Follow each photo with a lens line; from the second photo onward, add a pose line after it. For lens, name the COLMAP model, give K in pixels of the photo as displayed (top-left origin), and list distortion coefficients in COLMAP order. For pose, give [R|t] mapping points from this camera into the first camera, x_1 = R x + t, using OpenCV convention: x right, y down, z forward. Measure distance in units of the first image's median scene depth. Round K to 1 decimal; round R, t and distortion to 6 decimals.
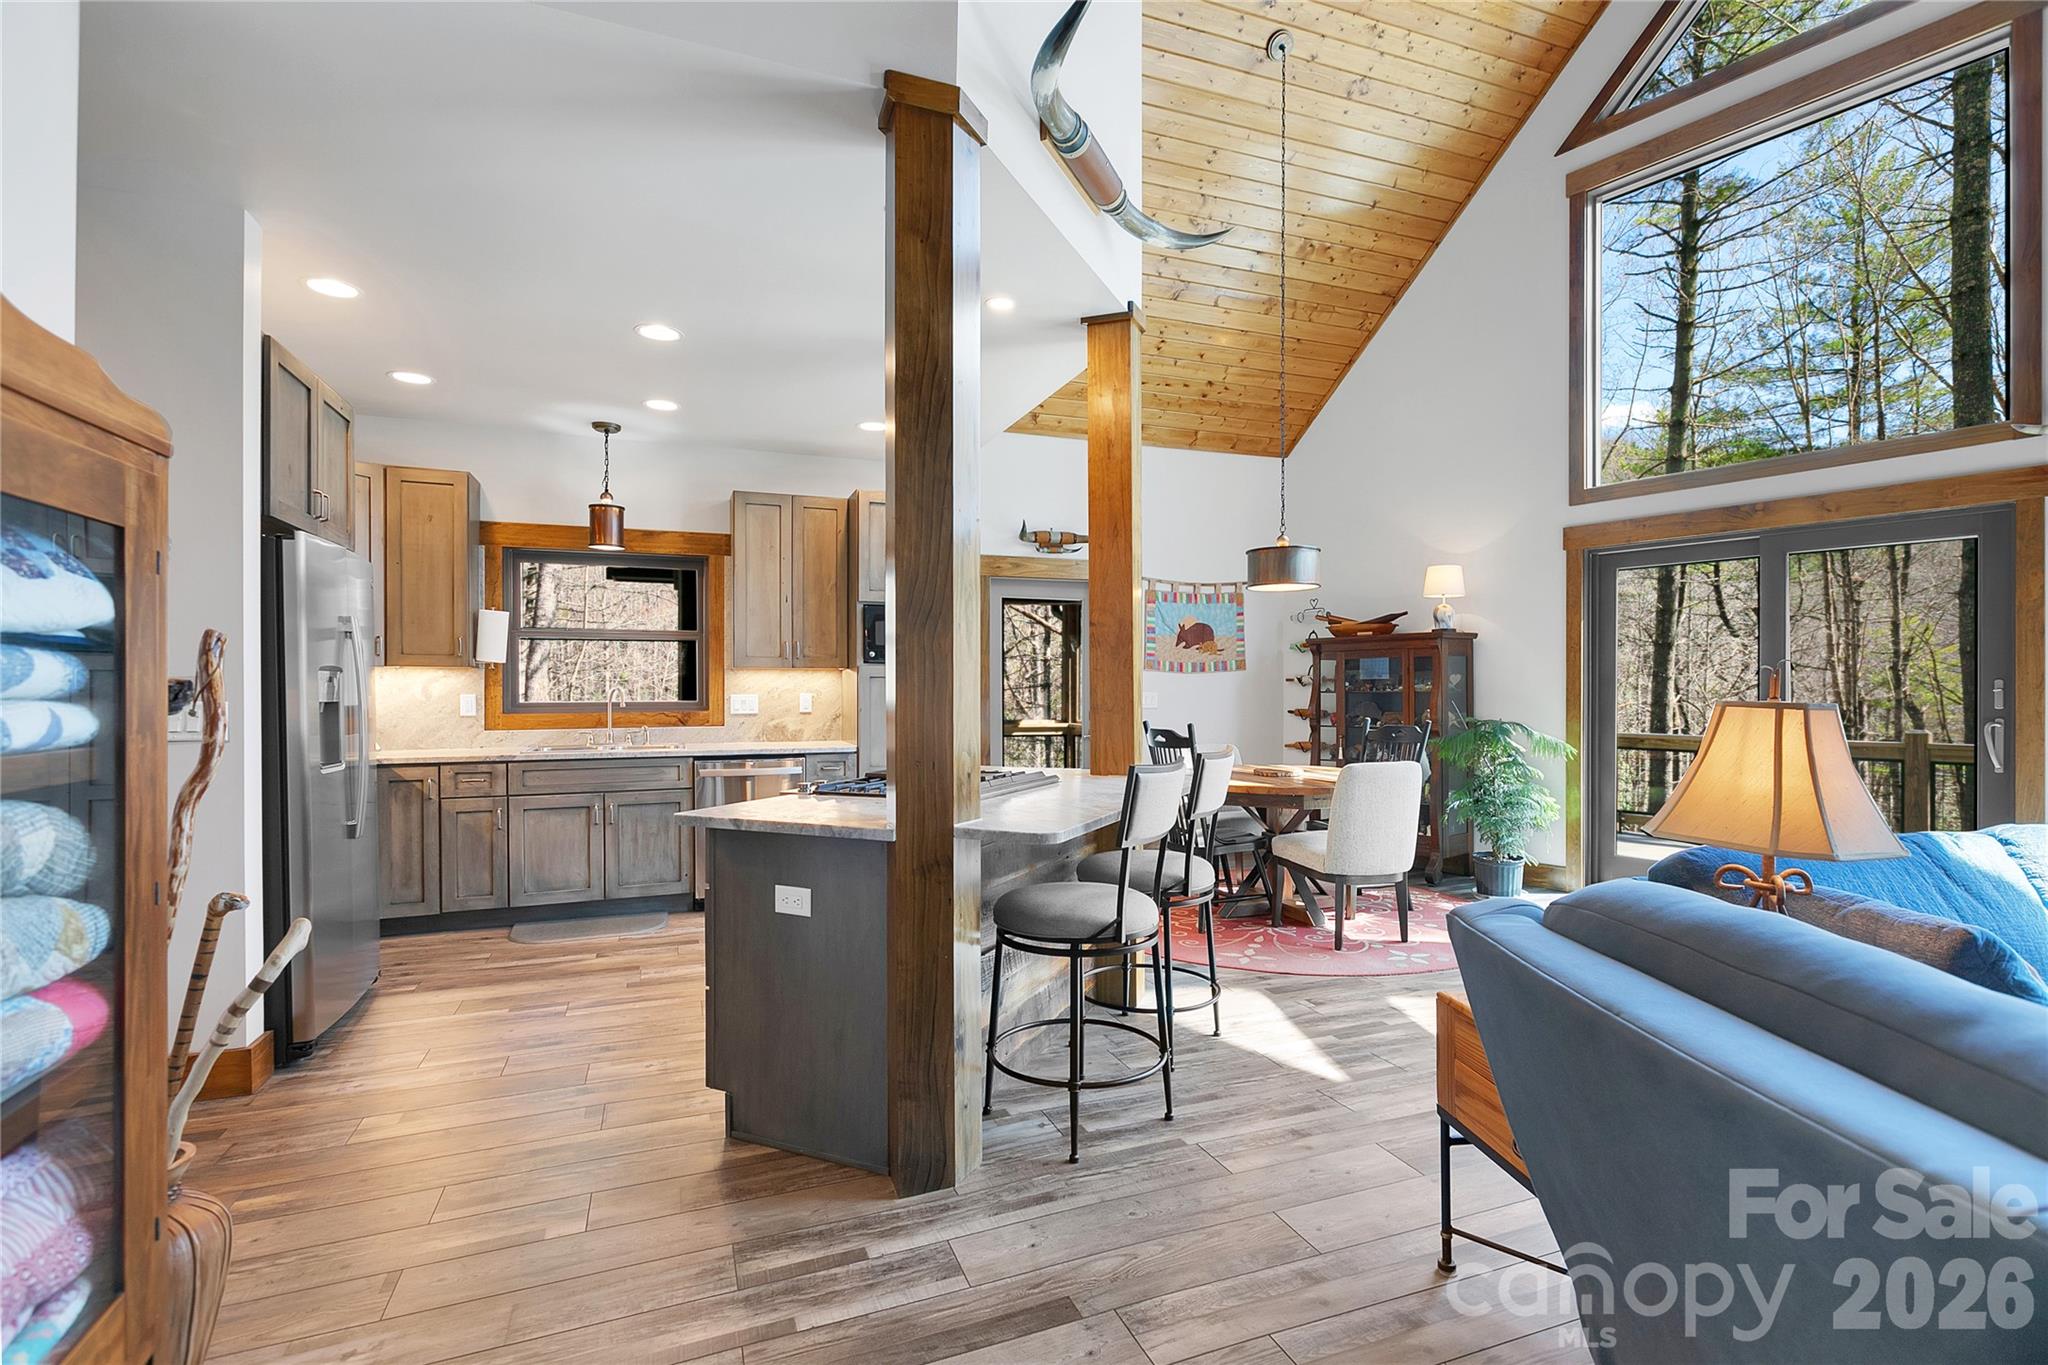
lens RADIAL K [[943.2, 0, 1043.1], [0, 943.2, 680.5], [0, 0, 1]] dist [0.008960, 0.001930]
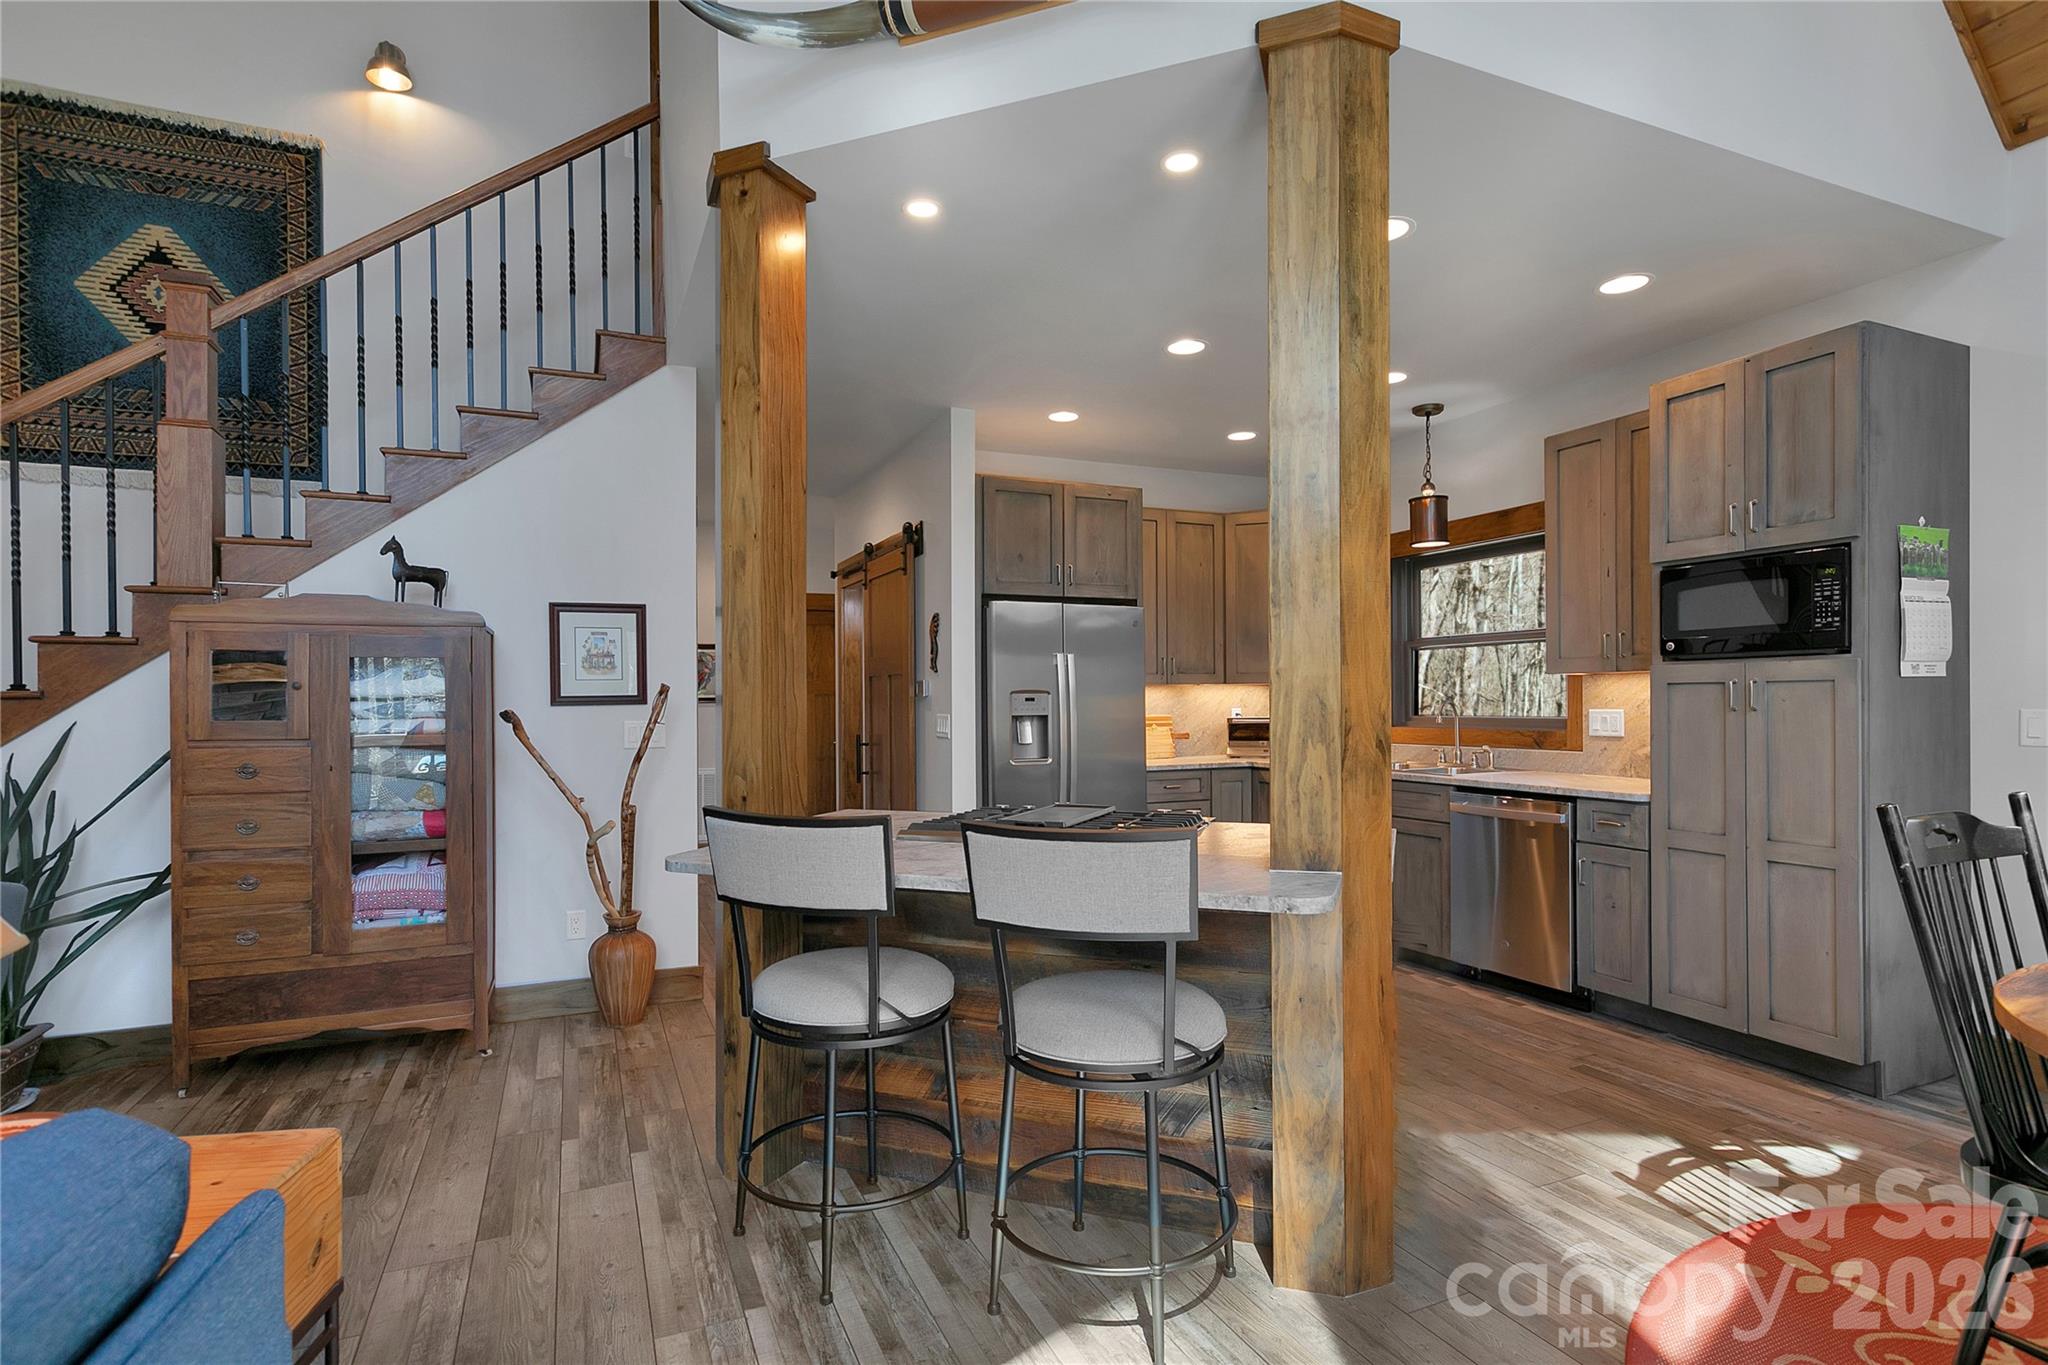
lens RADIAL K [[1006.5, 0, 1024.9], [0, 1006.5, 693.5], [0, 0, 1]] dist [0.004456, -0.001042]
pose [[0.050117, -0.002222, -0.998741, 0.436717], [0.017026, 0.999854, -0.001370, -0.004230], [0.998598, -0.016936, 0.050147, 0.526490]]
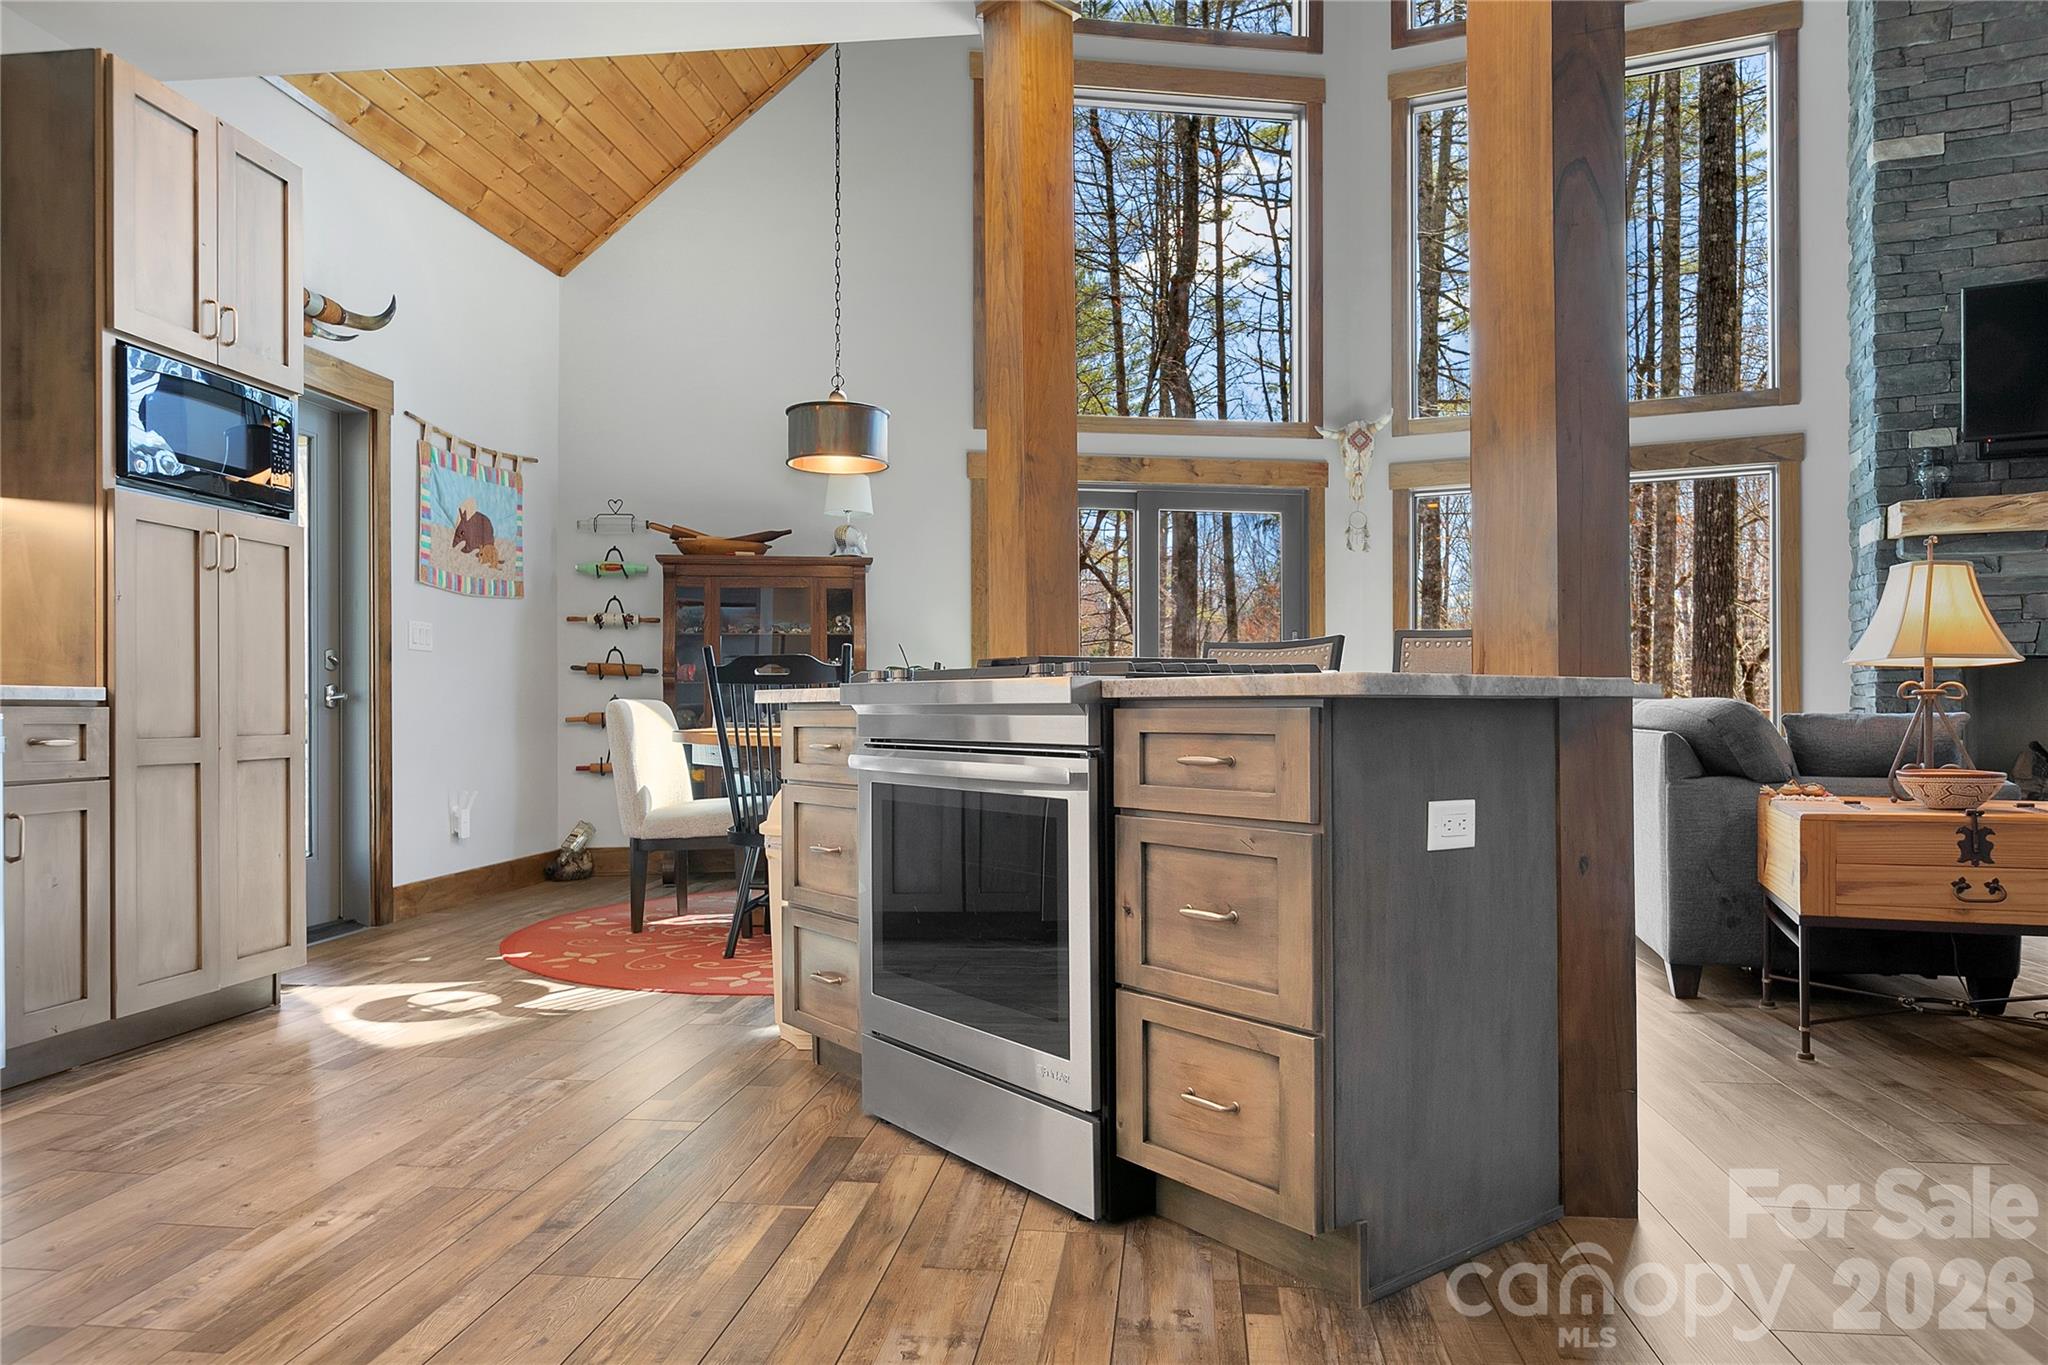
lens RADIAL K [[1301.9, 0, 1027.3], [0, 1301.9, 709.5], [0, 0, 1]] dist [0.005013, -0.001001]
pose [[0.476475, -0.000994, 0.879188, -0.481172], [-0.006792, 0.999965, 0.004812, 0.071119], [-0.879162, -0.008264, 0.476452, 0.368874]]
